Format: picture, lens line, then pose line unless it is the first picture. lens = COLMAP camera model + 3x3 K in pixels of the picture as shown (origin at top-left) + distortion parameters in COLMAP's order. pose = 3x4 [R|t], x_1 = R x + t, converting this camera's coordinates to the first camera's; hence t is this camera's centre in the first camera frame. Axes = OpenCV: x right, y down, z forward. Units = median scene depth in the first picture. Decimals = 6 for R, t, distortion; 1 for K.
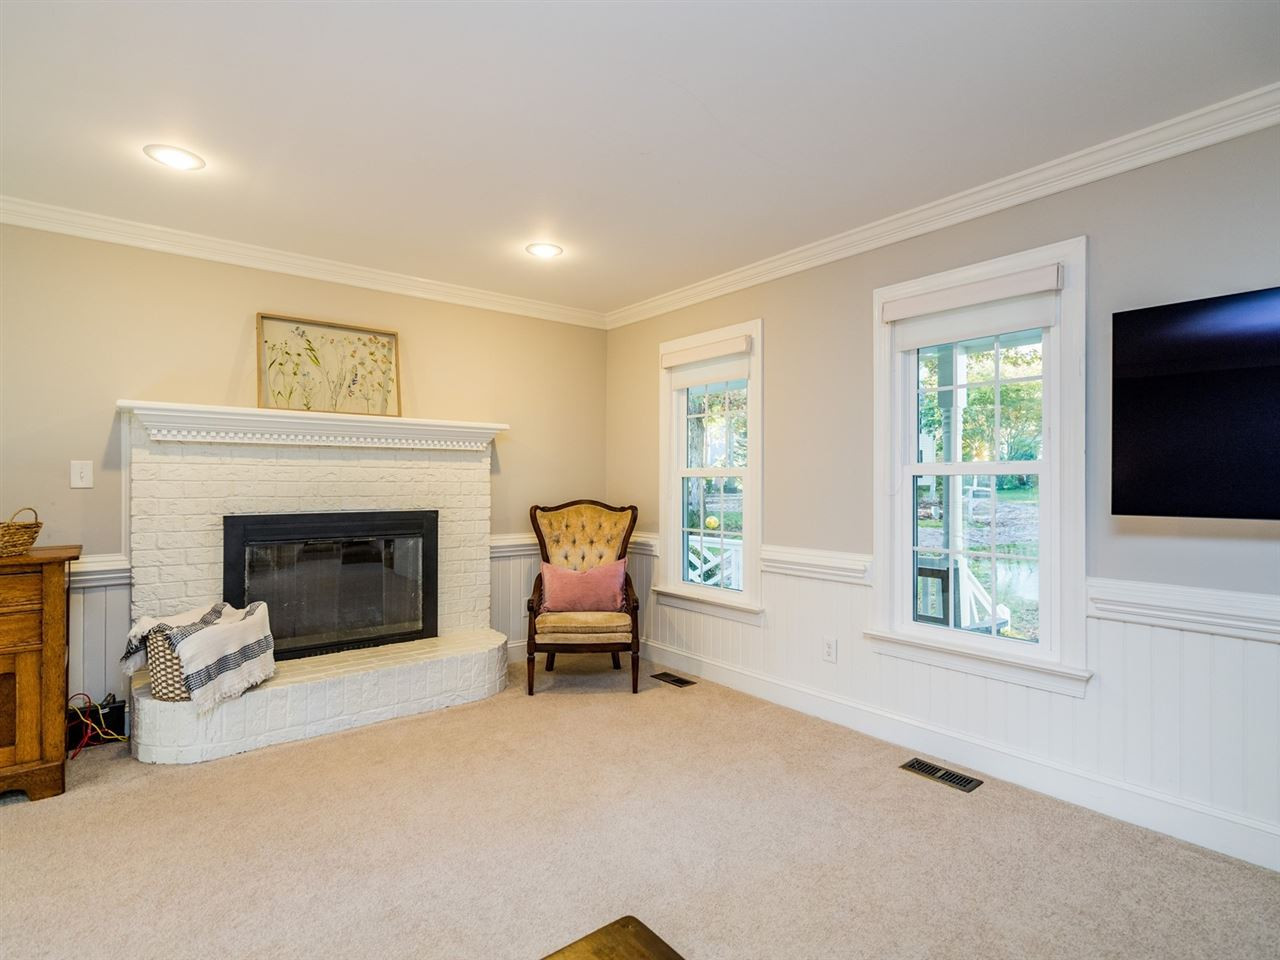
lens RADIAL K [[652.7, 0, 646.6], [0, 652.7, 476.5], [0, 0, 1]] dist [-0.012983, 0.007084]
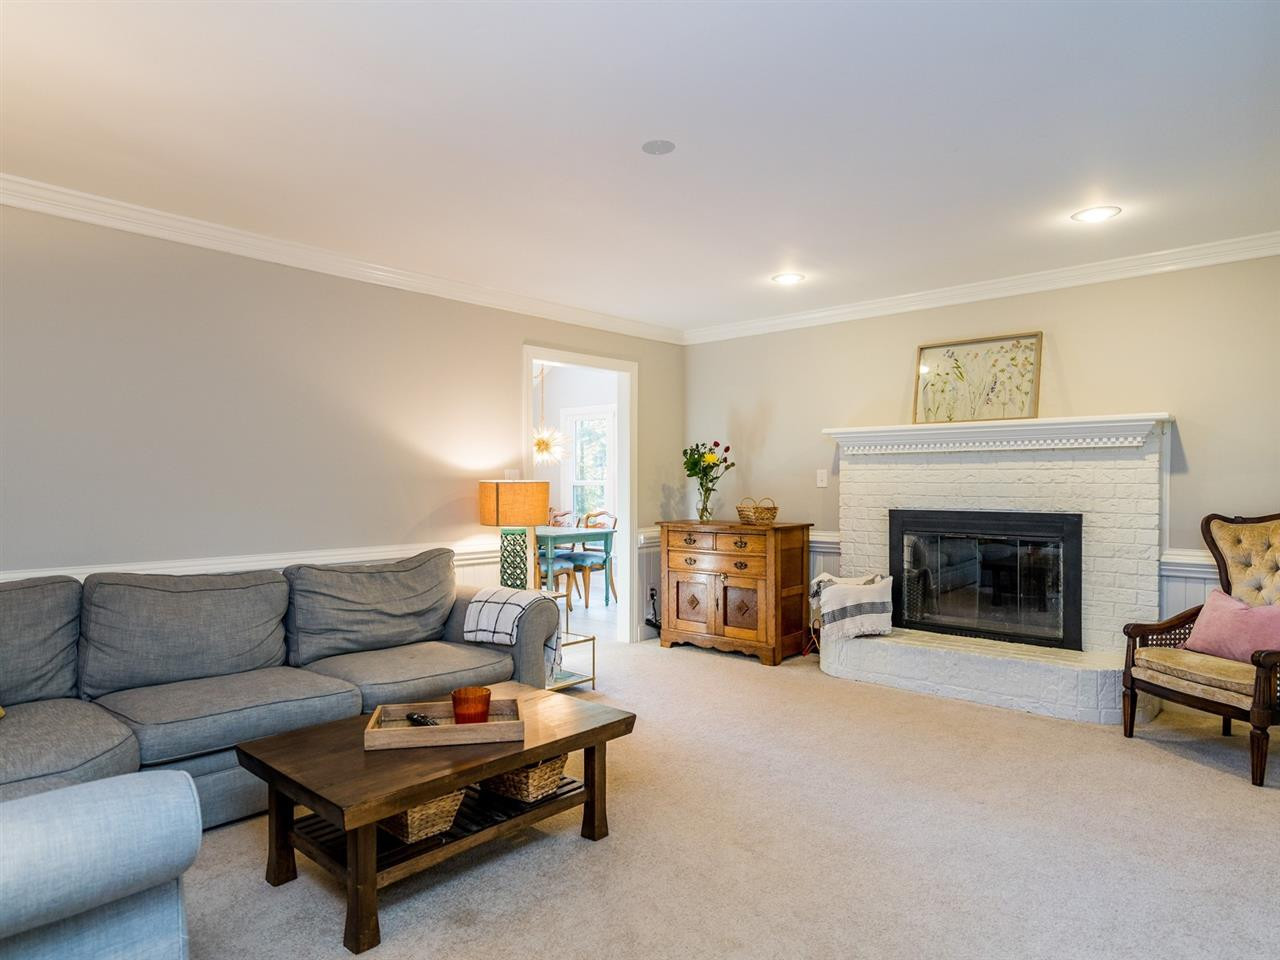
lens RADIAL K [[775.9, 0, 631.4], [0, 775.9, 484.5], [0, 0, 1]] dist [0.002927, 0.001600]
pose [[0.161492, 0.000306, -0.986874, 0.759549], [0.005481, 0.999984, 0.001207, 0.005765], [0.986859, -0.005604, 0.161488, 0.223264]]
